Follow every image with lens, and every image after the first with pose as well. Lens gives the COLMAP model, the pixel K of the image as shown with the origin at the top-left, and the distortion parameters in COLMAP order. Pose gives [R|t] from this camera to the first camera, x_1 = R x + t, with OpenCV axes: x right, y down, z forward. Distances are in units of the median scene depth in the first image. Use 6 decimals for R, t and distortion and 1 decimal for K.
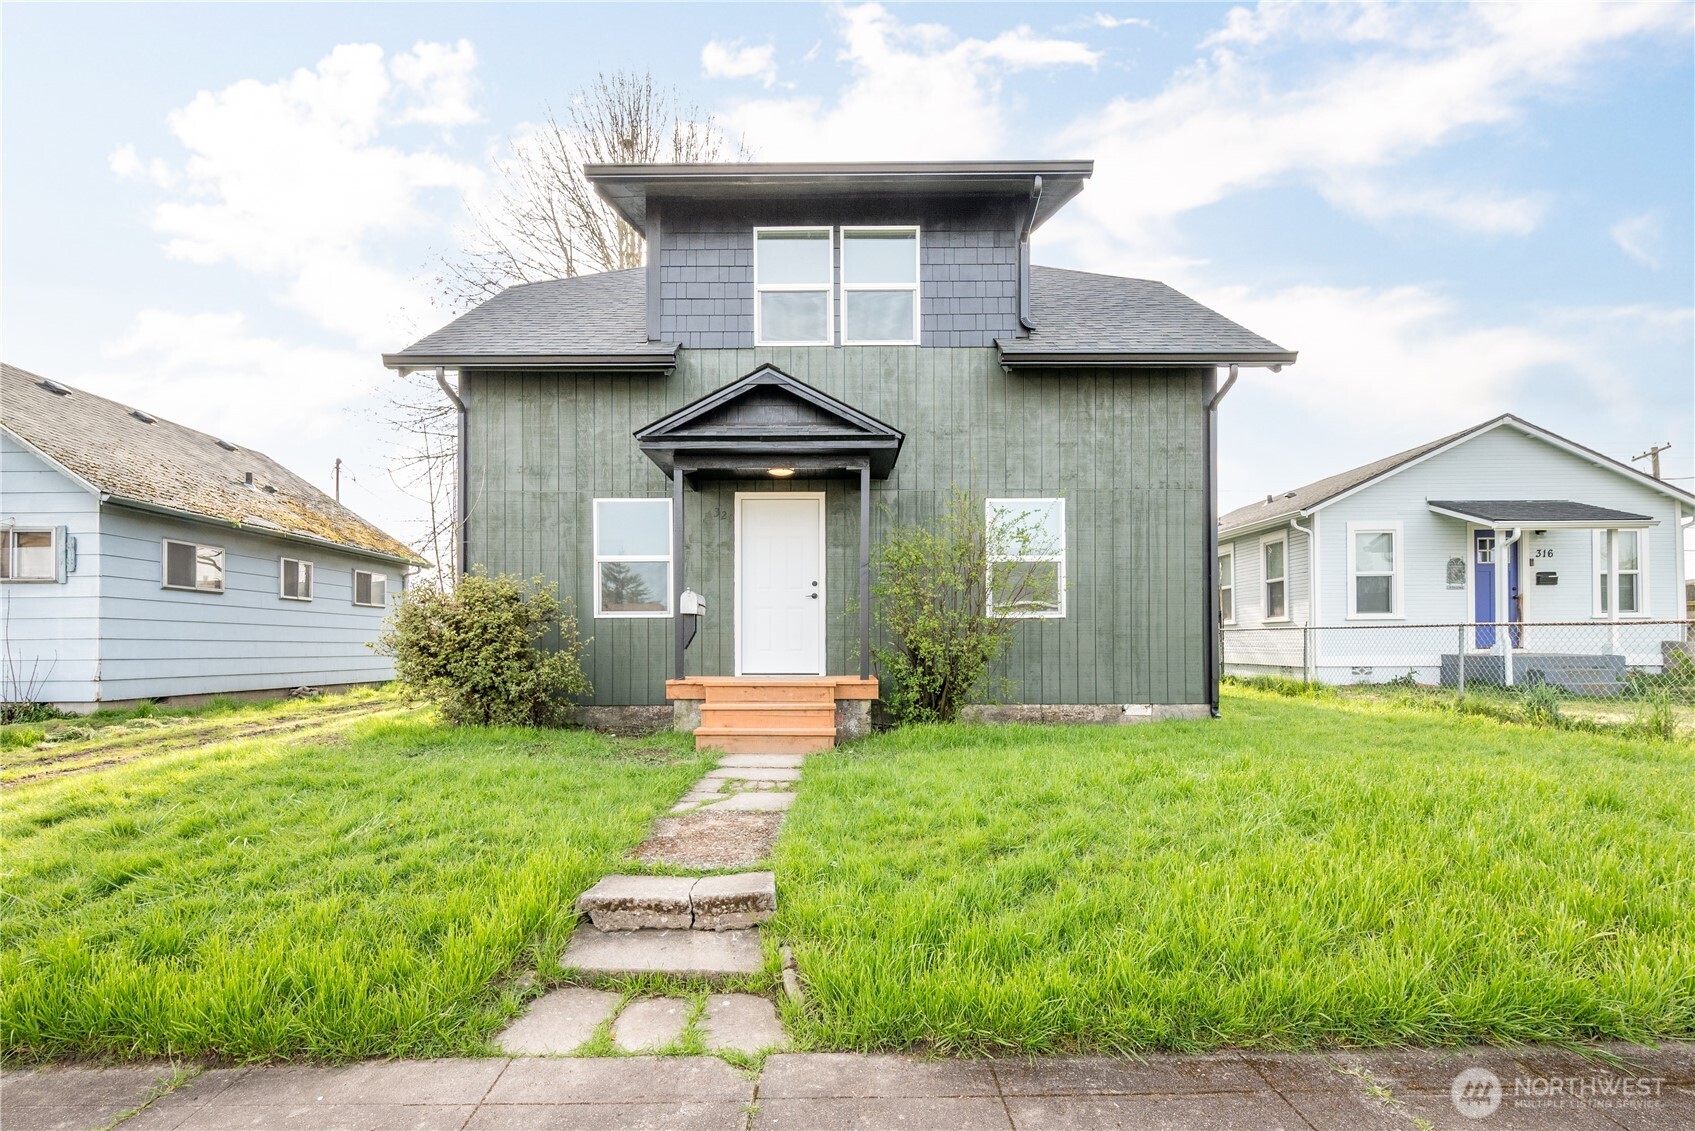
lens RADIAL K [[729.8, 0, 847.4], [0, 729.8, 561.9], [0, 0, 1]] dist [0.000505, -0.000518]
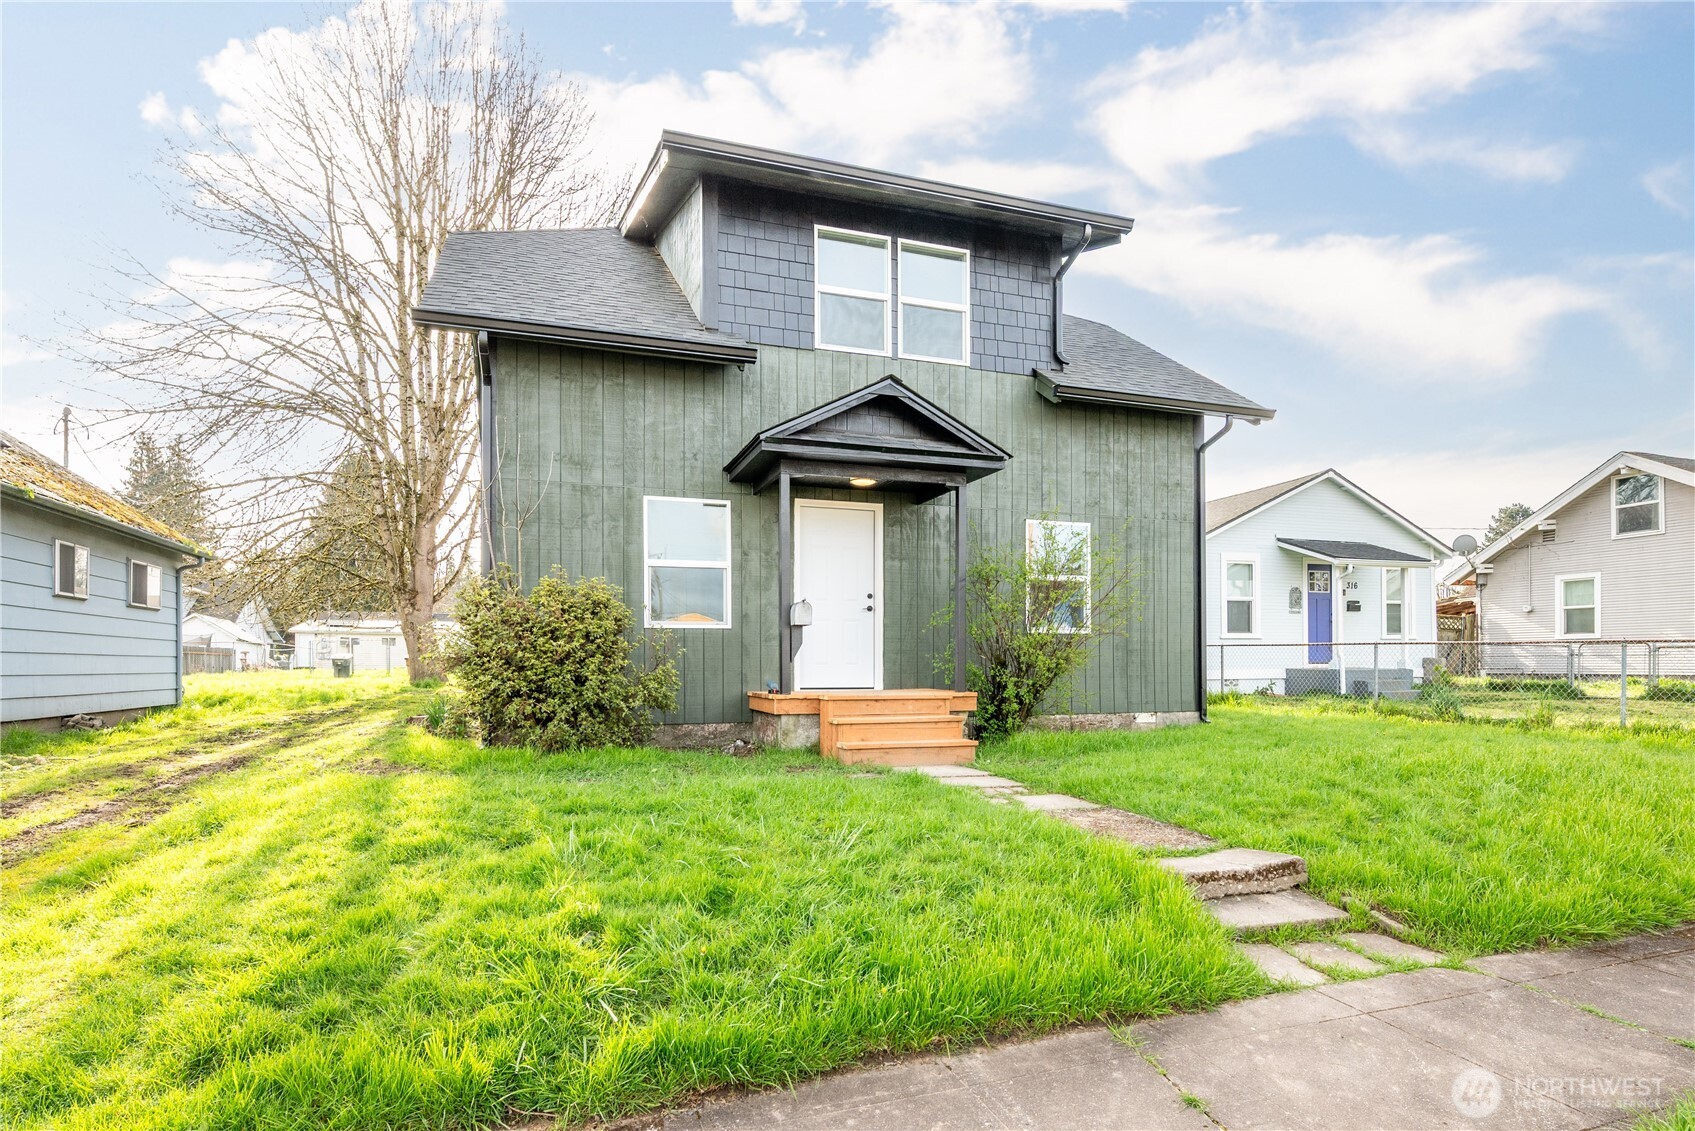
lens RADIAL K [[791.5, 0, 847.2], [0, 791.5, 566.4], [0, 0, 1]] dist [0.000566, -0.000285]
pose [[0.952693, 0.037295, 0.301636, -0.396745], [-0.035369, 0.999304, -0.011848, 0.003441], [-0.301868, 0.000619, 0.953349, -0.008704]]
